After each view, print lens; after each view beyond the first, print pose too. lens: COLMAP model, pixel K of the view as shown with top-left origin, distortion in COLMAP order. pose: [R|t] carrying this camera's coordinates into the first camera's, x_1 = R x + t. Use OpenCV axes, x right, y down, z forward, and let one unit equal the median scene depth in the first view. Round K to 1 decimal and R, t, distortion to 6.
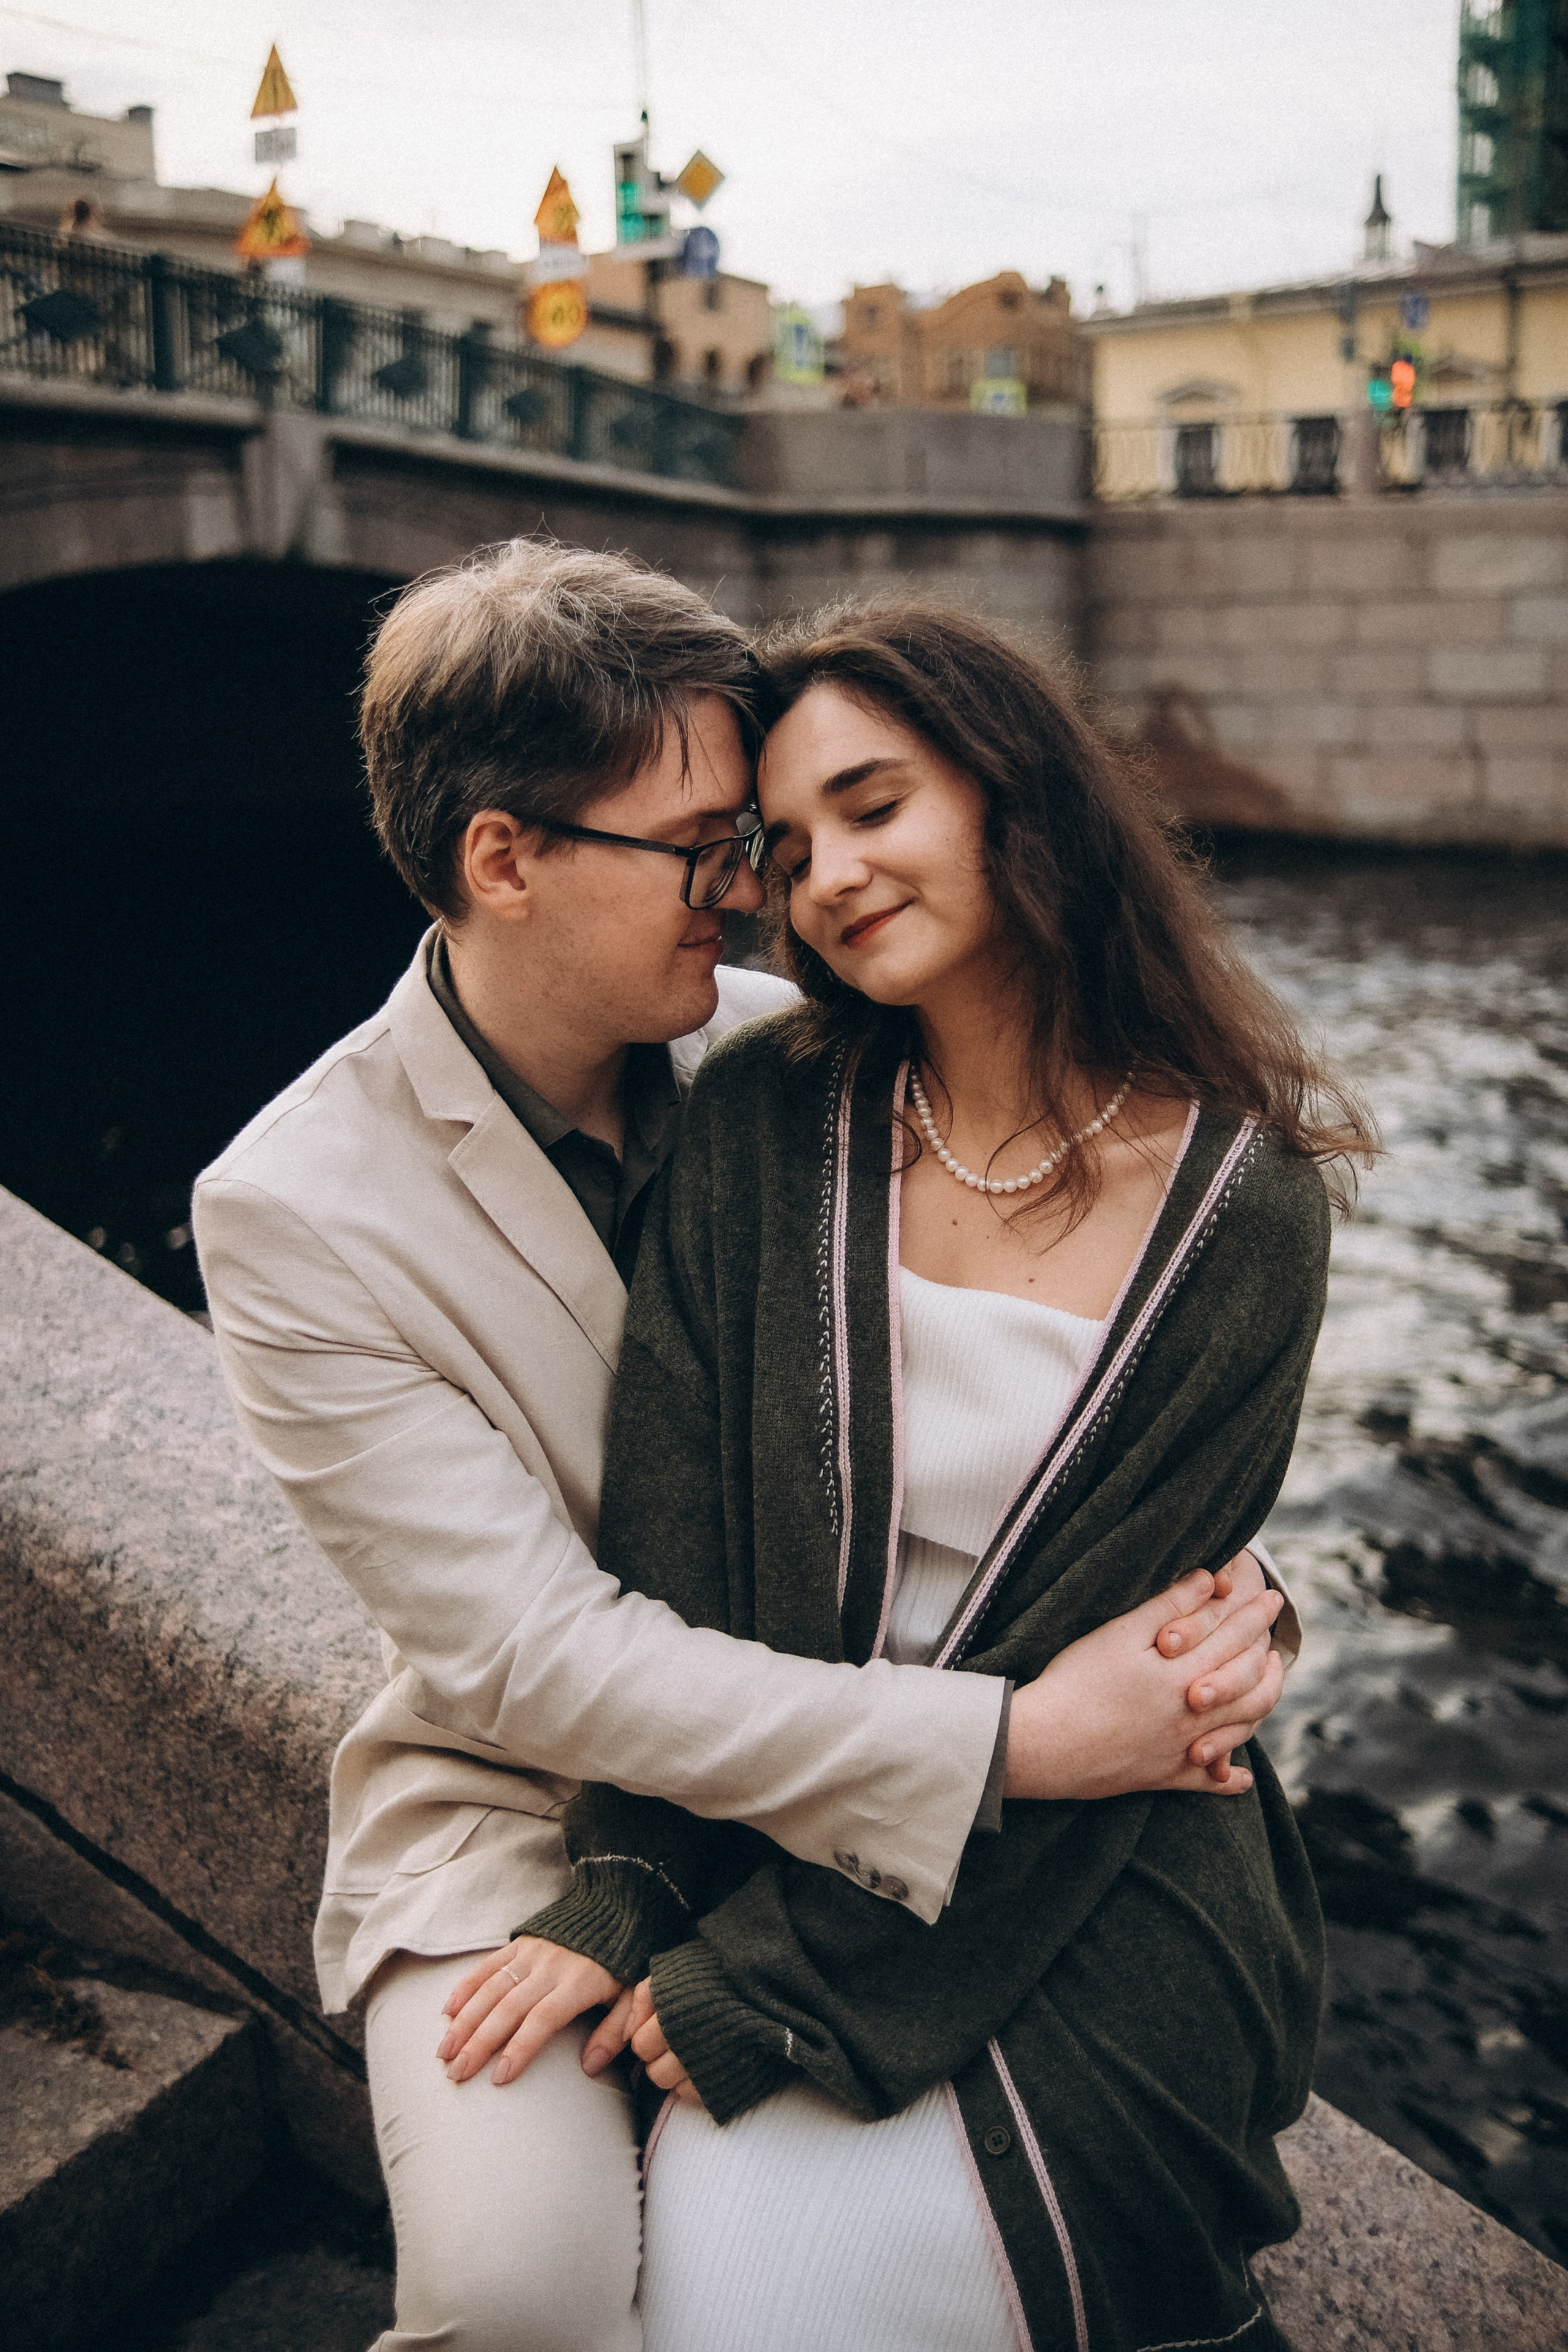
lens RADIAL K [[2447.6, 0, 788.1], [0, 2447.6, 1173.7], [0, 0, 1]] dist [-0.069990, 0.136852]
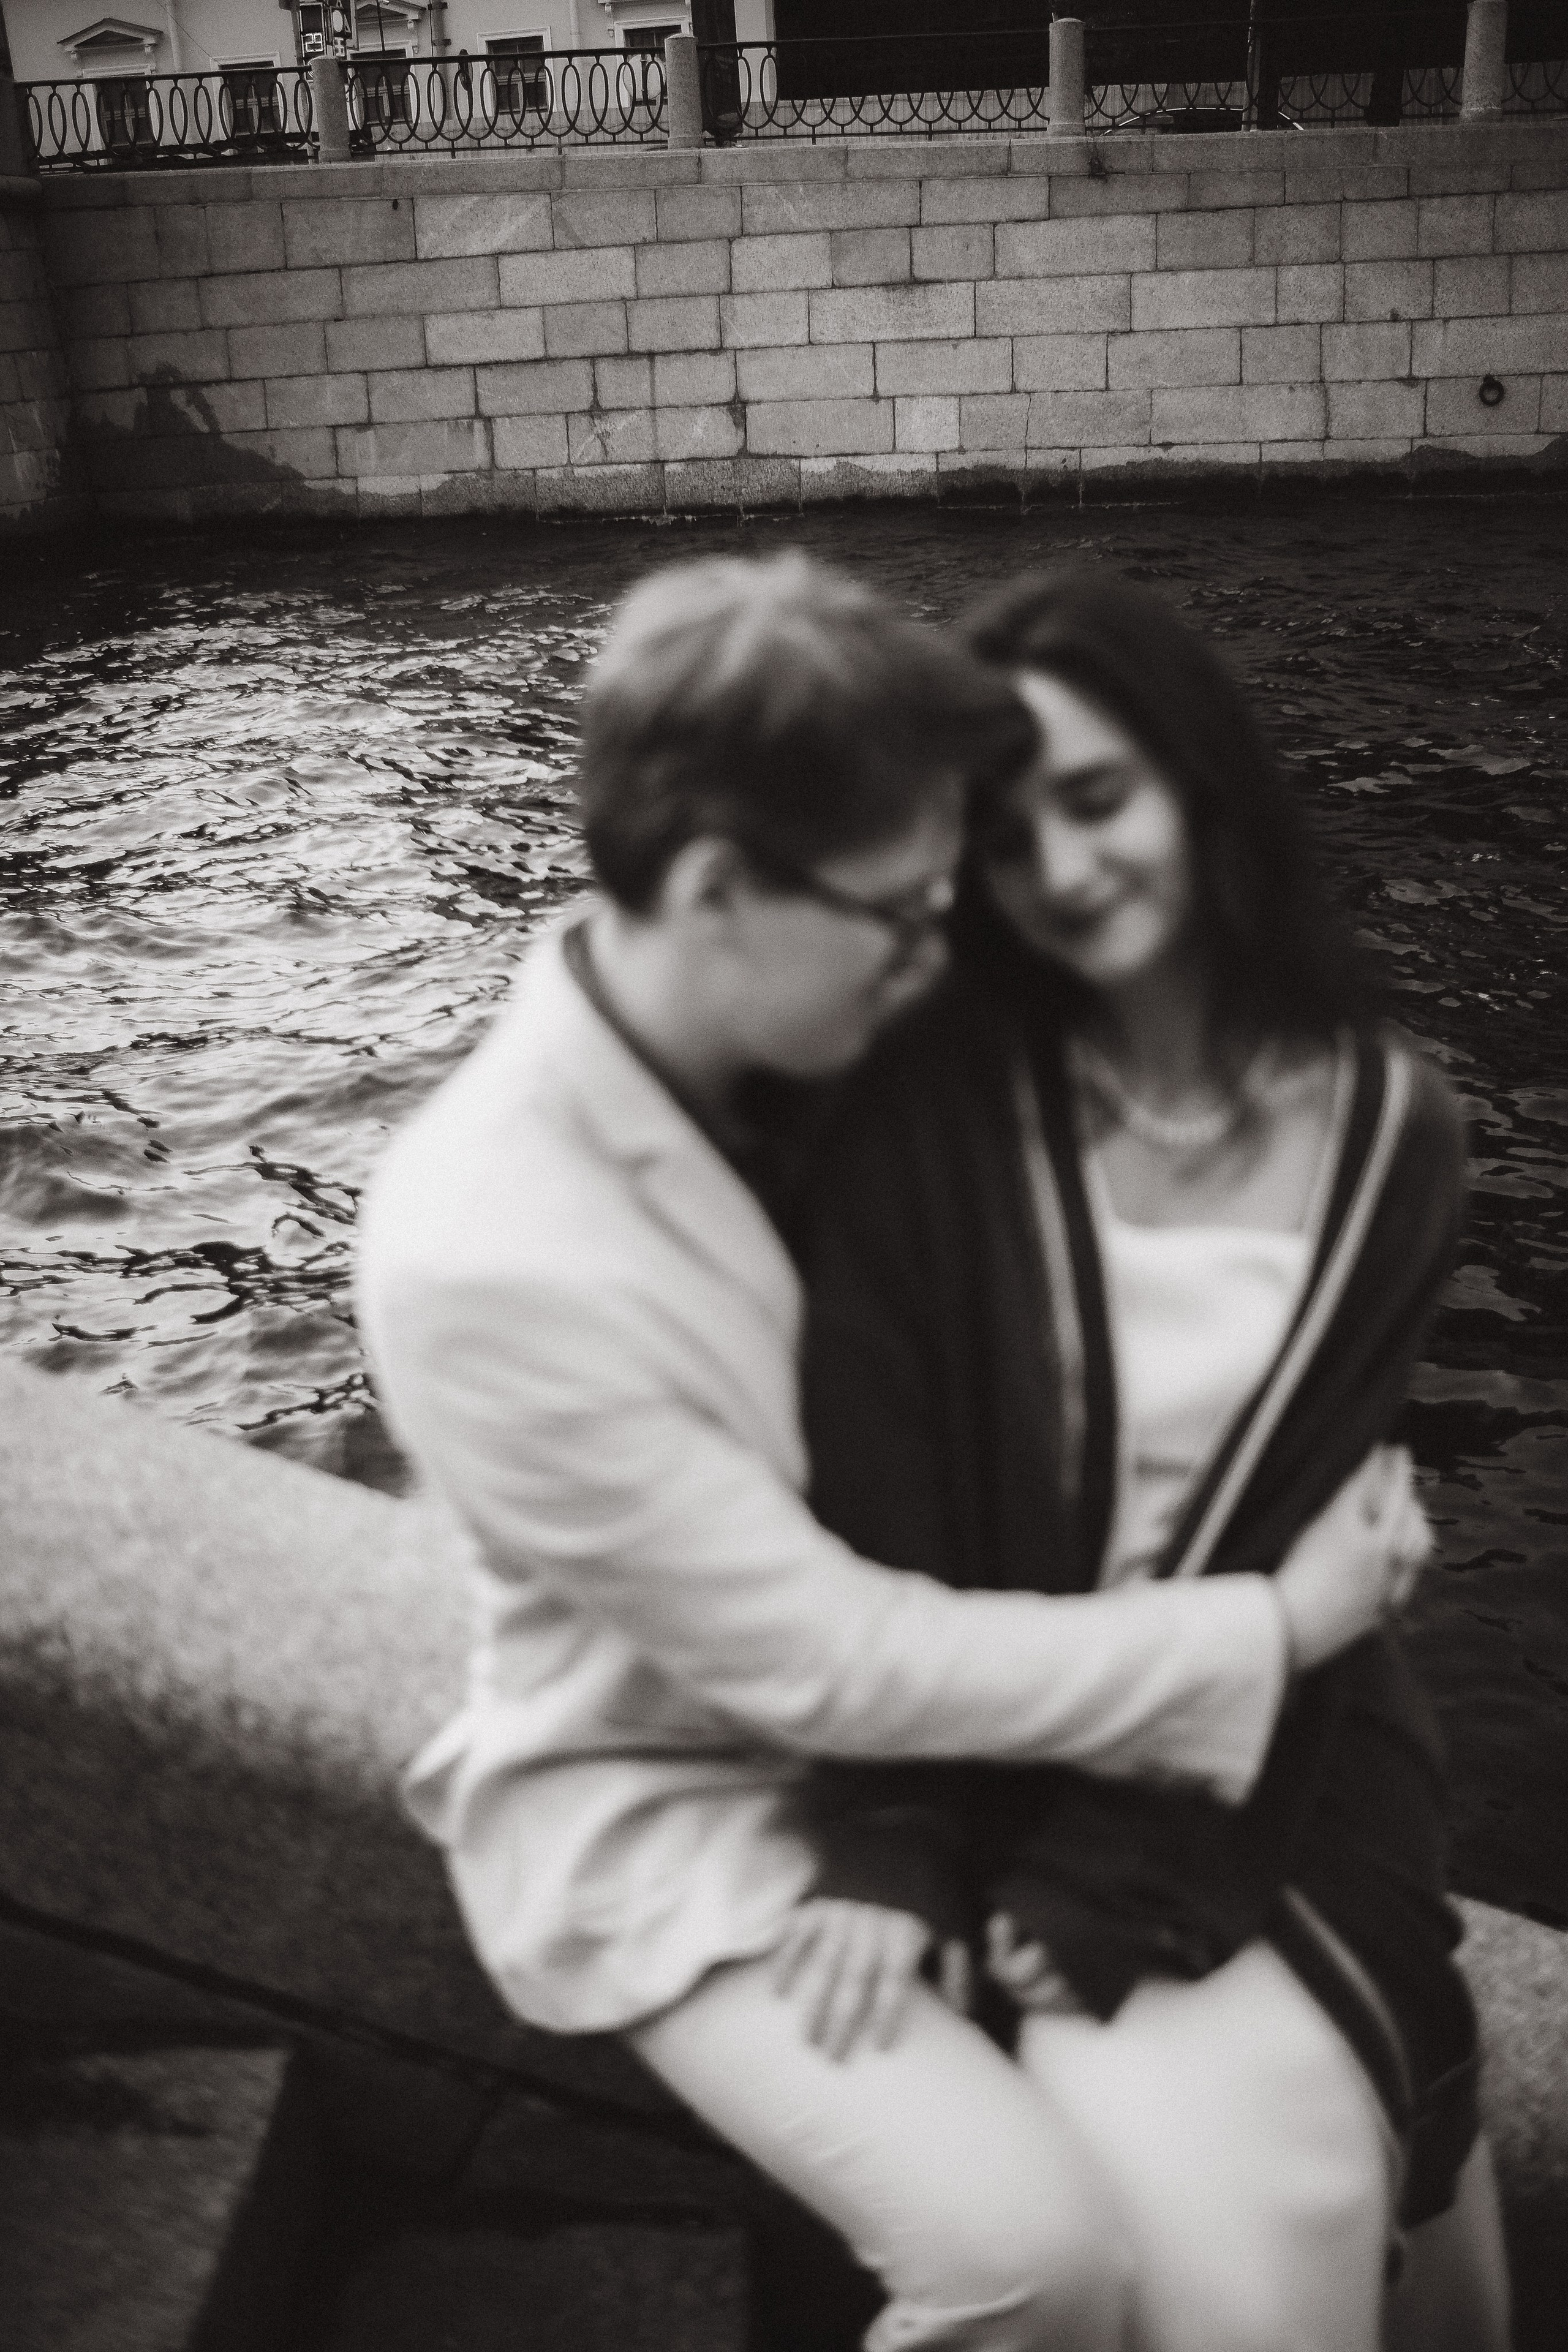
lens RADIAL K [[2455.1, 0, 665.4], [0, 2455.1, 1146.2], [0, 0, 1]] dist [-0.043906, 0.011834]
pose [[0.909952, -0.183561, 0.371878, -0.379827], [0.132691, 0.978438, 0.158282, -0.137312], [-0.392913, -0.094684, 0.914688, 0.080544]]
